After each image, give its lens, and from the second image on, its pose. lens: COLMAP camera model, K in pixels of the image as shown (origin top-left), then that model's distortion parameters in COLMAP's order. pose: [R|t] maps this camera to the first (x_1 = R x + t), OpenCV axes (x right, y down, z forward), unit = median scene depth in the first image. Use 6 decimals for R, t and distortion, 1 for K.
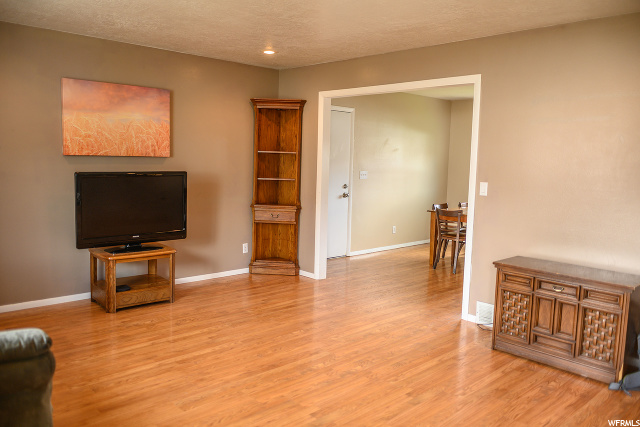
lens RADIAL K [[502.5, 0, 309.3], [0, 502.5, 209.6], [0, 0, 1]] dist [-0.021472, -0.002964]
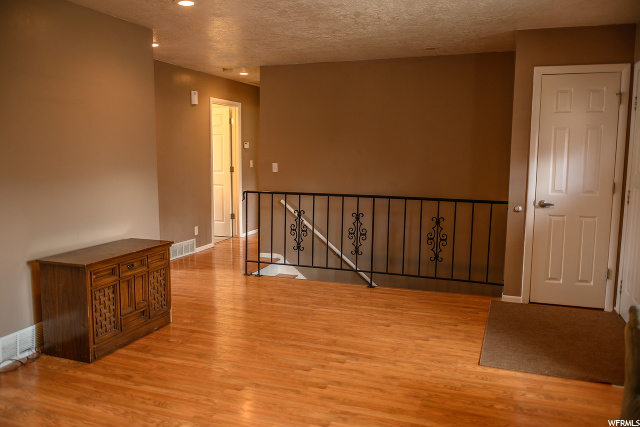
lens RADIAL K [[502.5, 0, 318.7], [0, 502.5, 212.7], [0, 0, 1]] dist [-0.021472, -0.002964]
pose [[-0.460748, -0.136736, 0.876935, -0.440726], [0.070030, 0.979380, 0.189504, -0.092790], [-0.884764, 0.148725, -0.441672, 0.799885]]
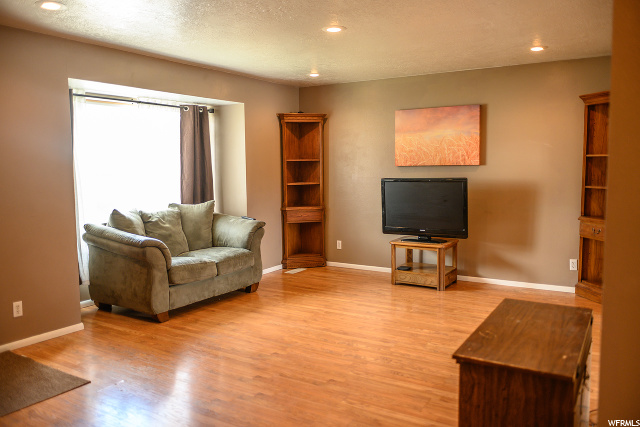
lens RADIAL K [[502.5, 0, 324.4], [0, 502.5, 212.0], [0, 0, 1]] dist [-0.021472, -0.002964]
pose [[0.269831, 0.061223, -0.960959, 0.780529], [-0.078540, 0.996051, 0.041406, -0.023900], [0.959699, 0.064301, 0.273574, 0.427548]]
